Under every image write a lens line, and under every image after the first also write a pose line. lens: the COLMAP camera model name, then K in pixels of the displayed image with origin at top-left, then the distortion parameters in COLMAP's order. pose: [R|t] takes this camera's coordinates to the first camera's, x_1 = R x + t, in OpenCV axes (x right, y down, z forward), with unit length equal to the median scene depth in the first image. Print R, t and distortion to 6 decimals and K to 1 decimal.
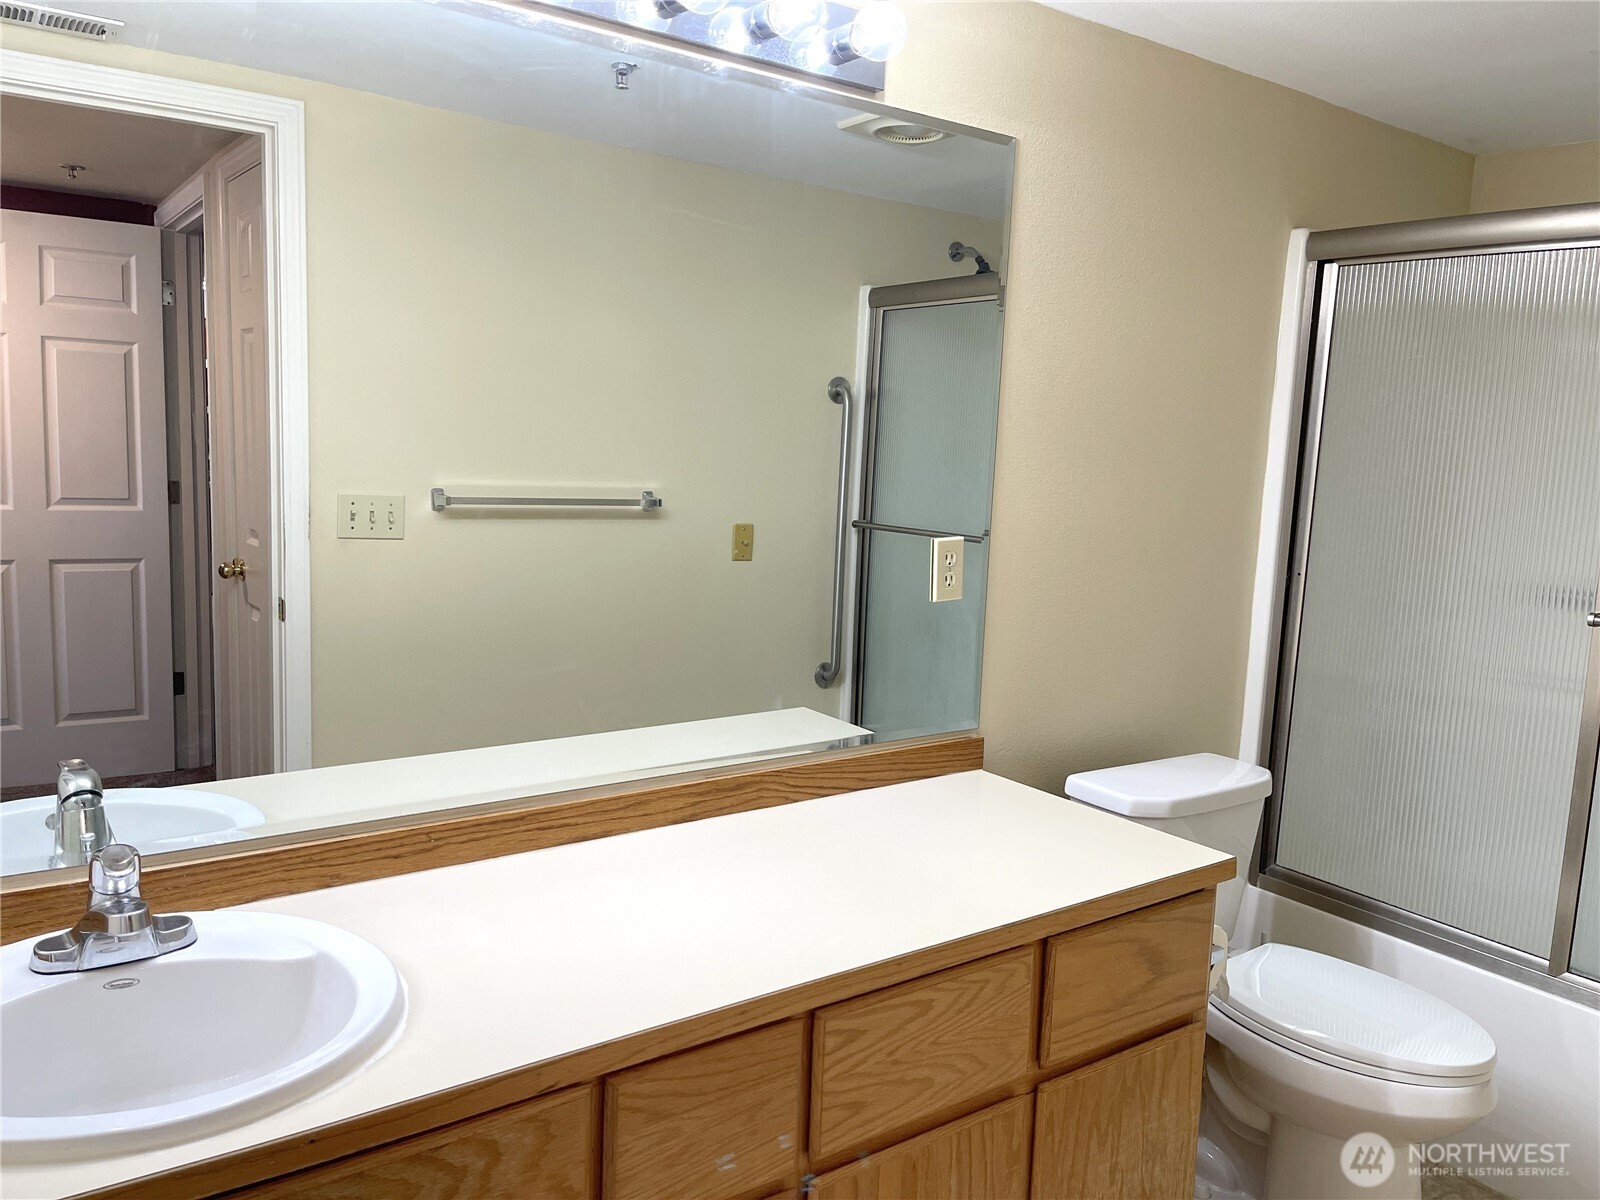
lens RADIAL K [[1229.6, 0, 790.0], [0, 1229.6, 599.3], [0, 0, 1]] dist [0.065303, -0.109145]
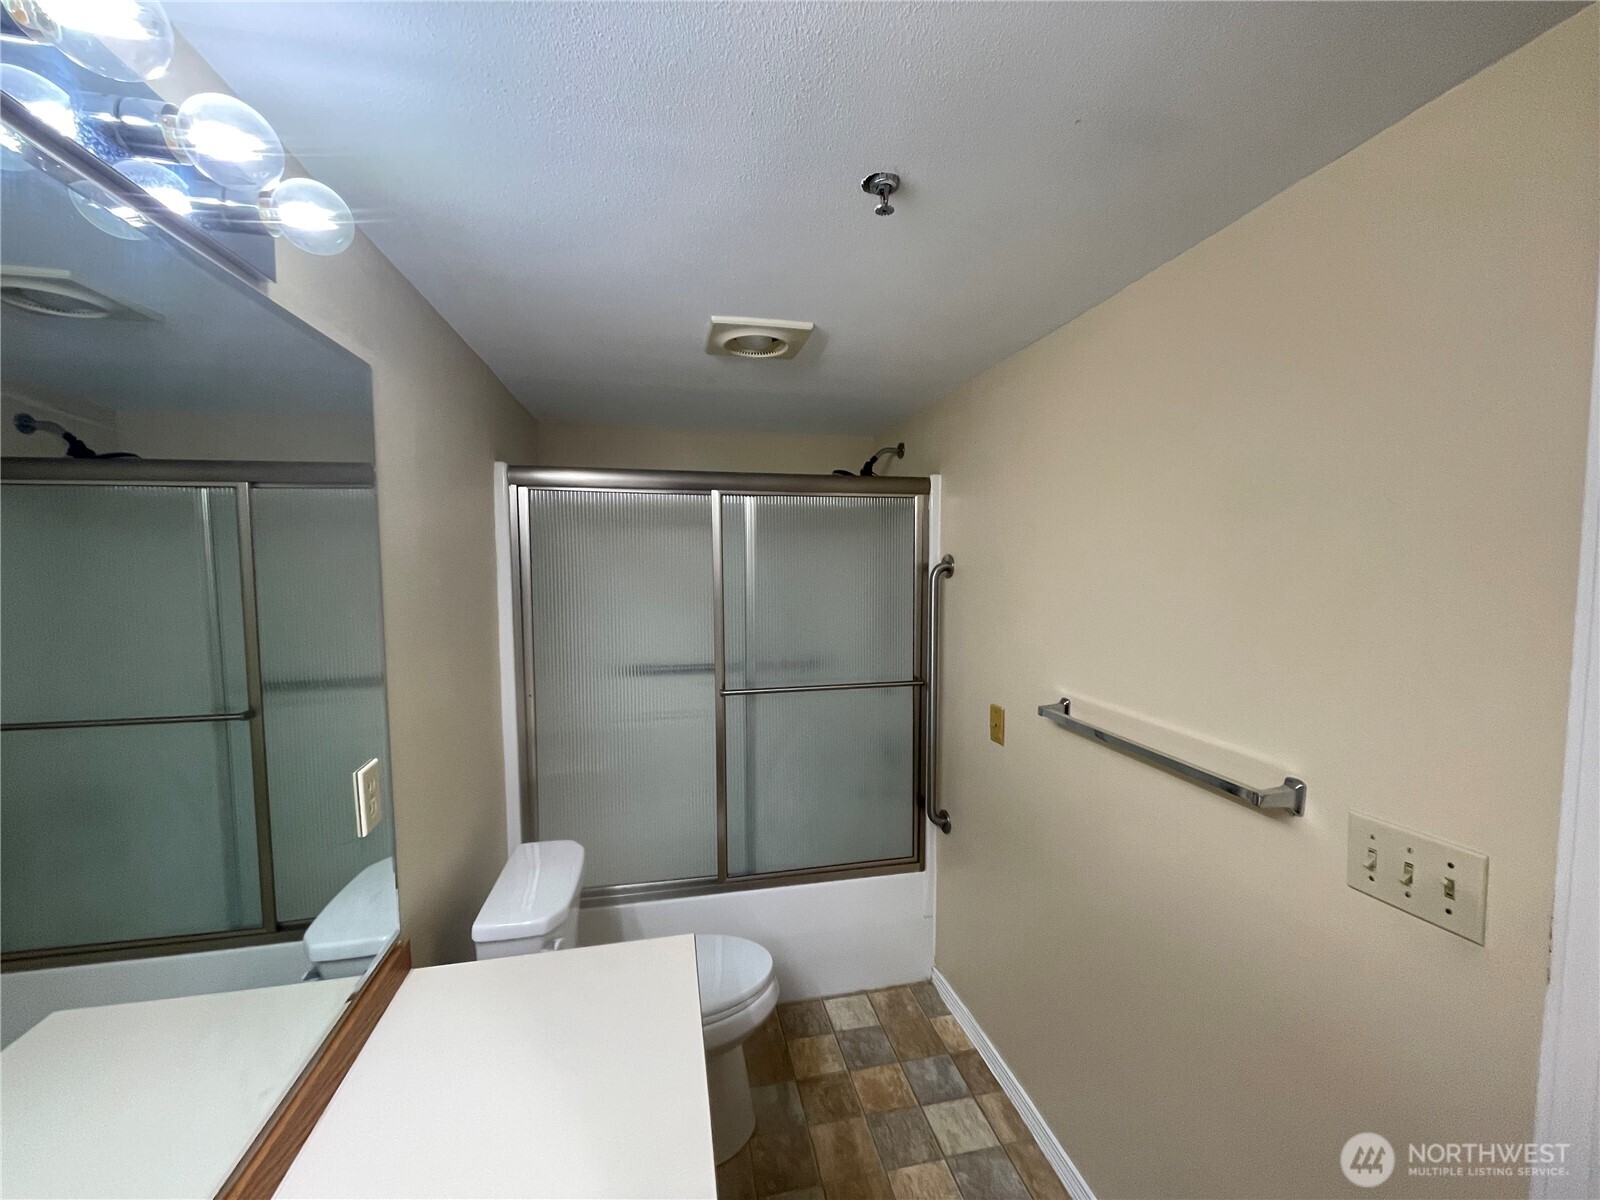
lens RADIAL K [[656.6, 0, 797.5], [0, 656.6, 604.7], [0, 0, 1]] dist [0.000404, -0.000023]
pose [[0.393201, -0.108540, 0.913024, -0.167653], [0.143155, 0.988125, 0.055818, -0.130256], [-0.908240, 0.108756, 0.404070, 0.405208]]
